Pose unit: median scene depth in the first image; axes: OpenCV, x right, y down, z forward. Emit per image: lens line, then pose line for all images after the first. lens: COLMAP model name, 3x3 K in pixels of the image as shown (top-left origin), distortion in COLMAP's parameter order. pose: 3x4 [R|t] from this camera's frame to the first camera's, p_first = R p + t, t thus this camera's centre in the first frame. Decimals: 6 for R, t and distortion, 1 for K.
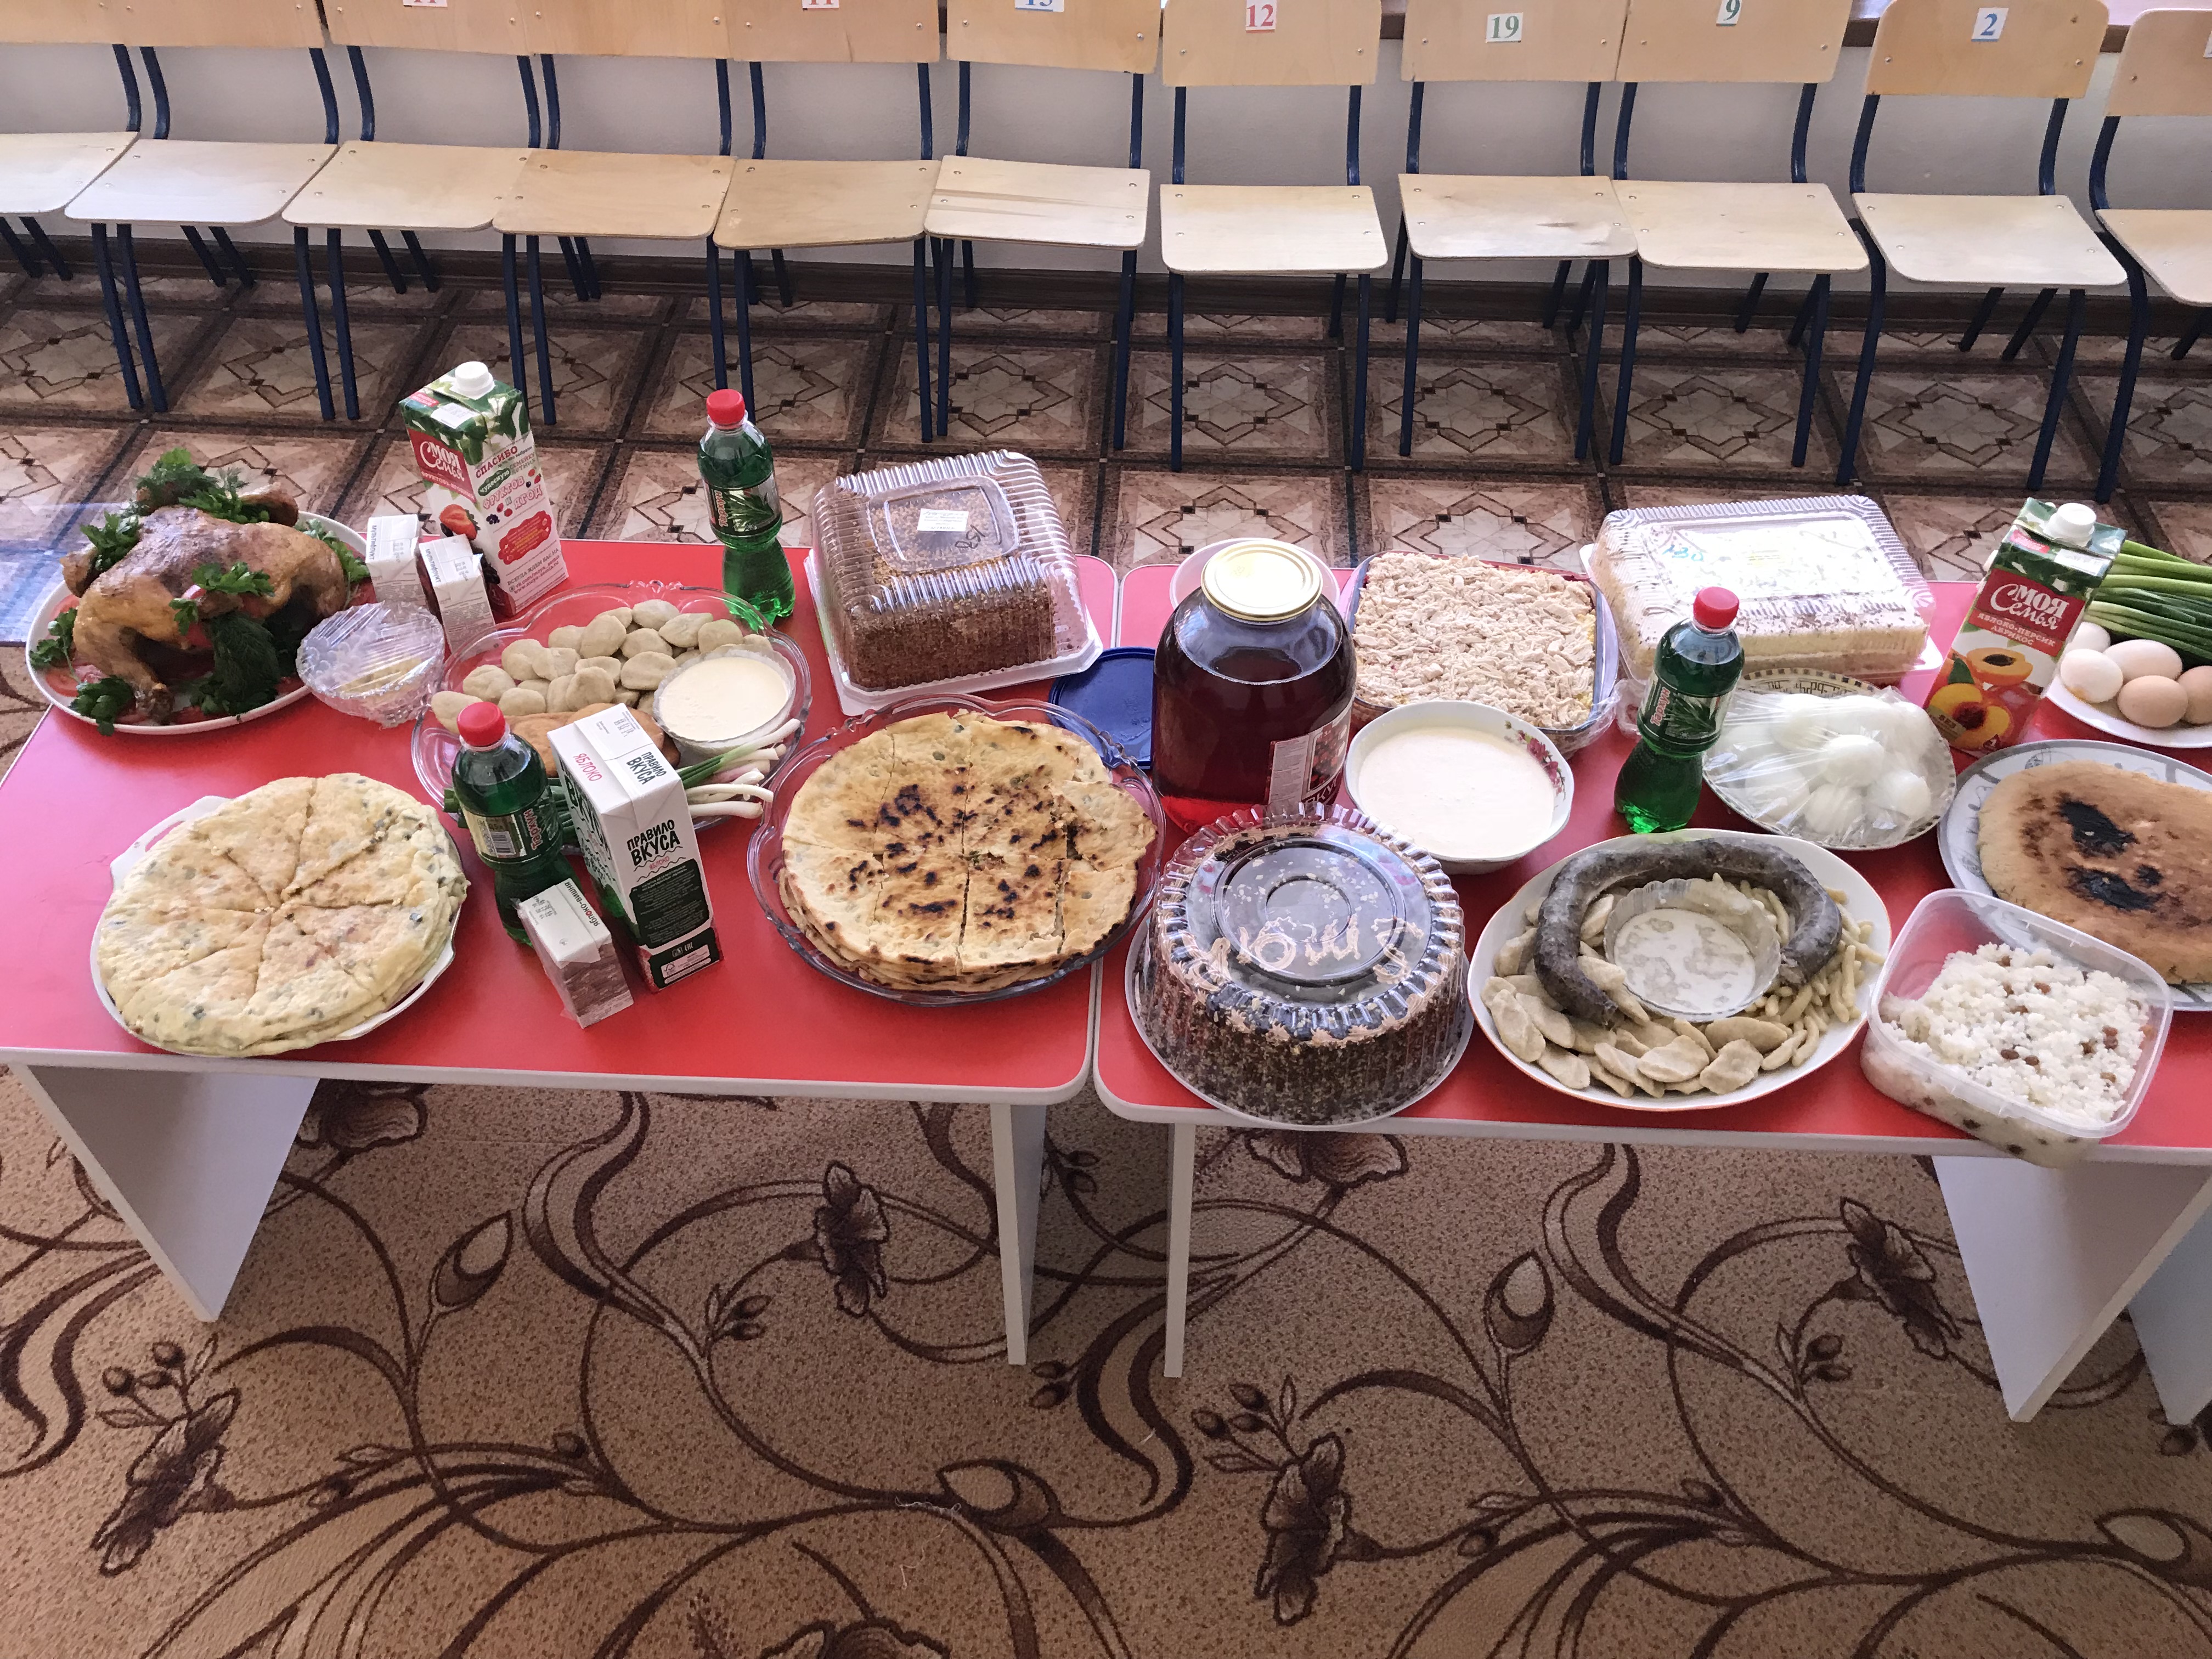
lens RADIAL K [[1815.2, 0, 1108.2], [0, 1815.2, 855.9], [0, 0, 1]] dist [0.051970, -0.073662]
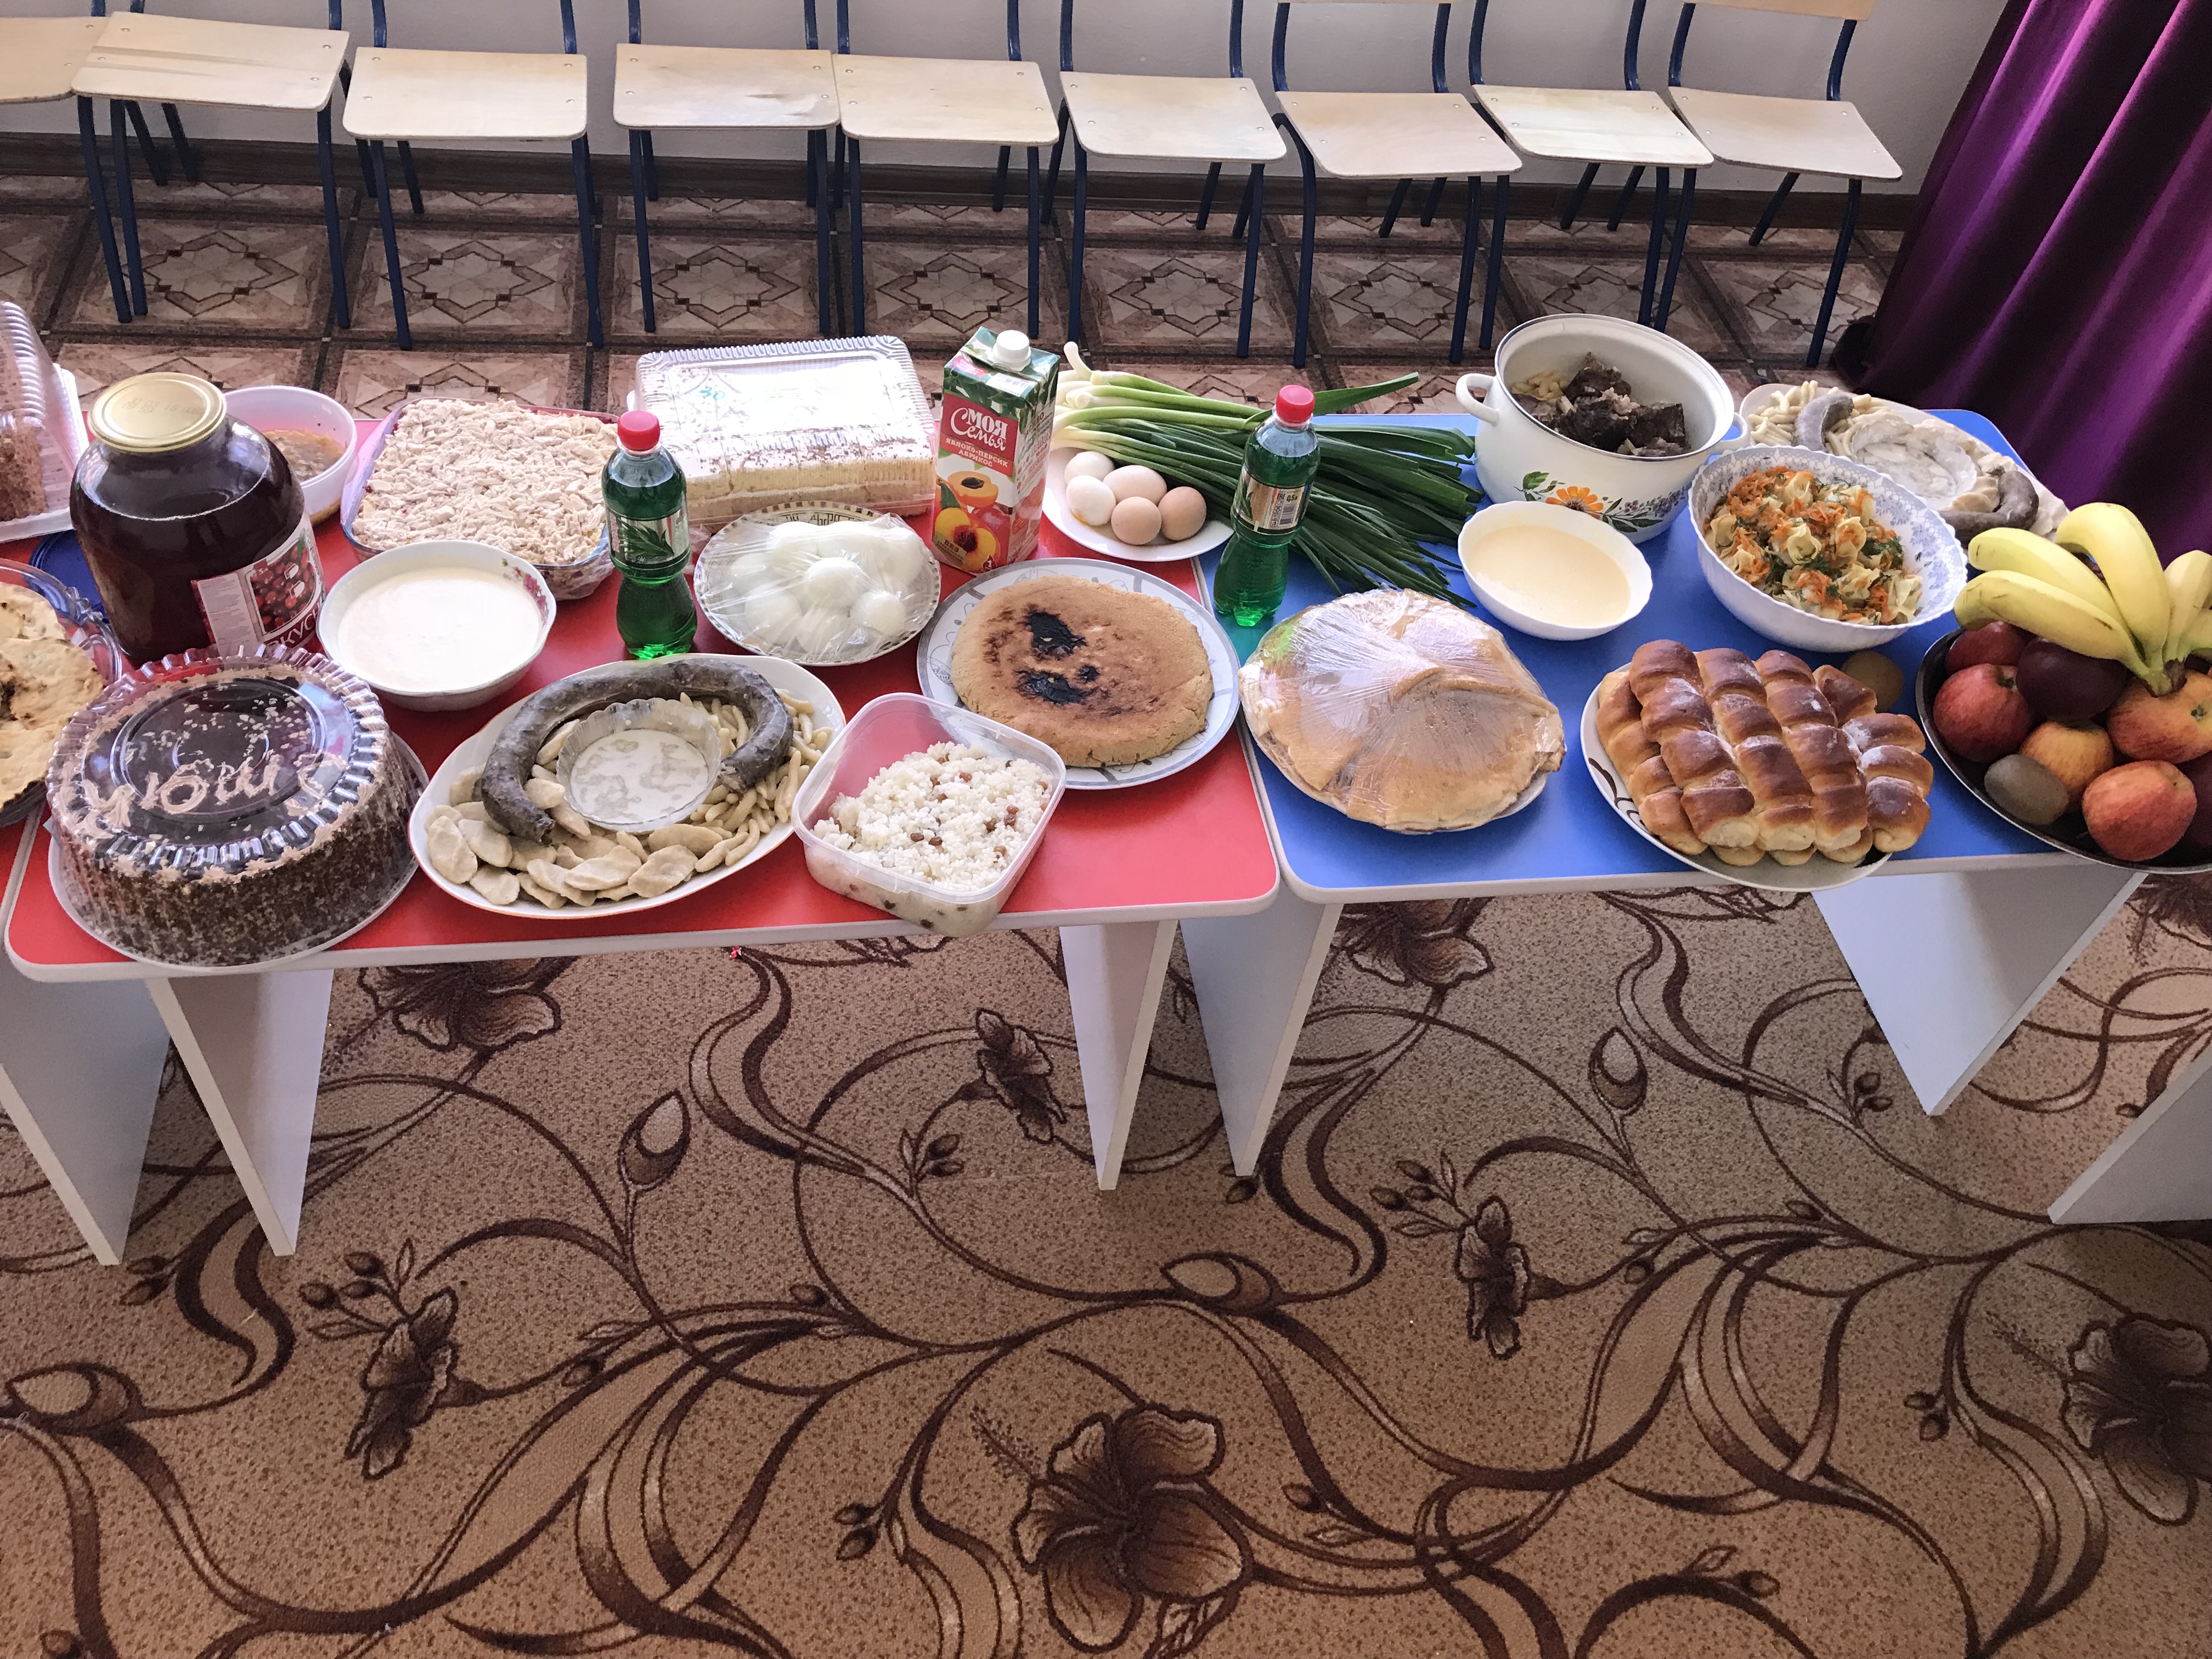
lens RADIAL K [[1802.8, 0, 1084.5], [0, 1802.8, 840.9], [0, 0, 1]] dist [0.076874, -0.122077]
pose [[0.971708, -0.077872, 0.222978, 0.274628], [0.069893, 0.996607, 0.043470, 0.055571], [-0.225607, -0.026656, 0.973854, -0.046770]]
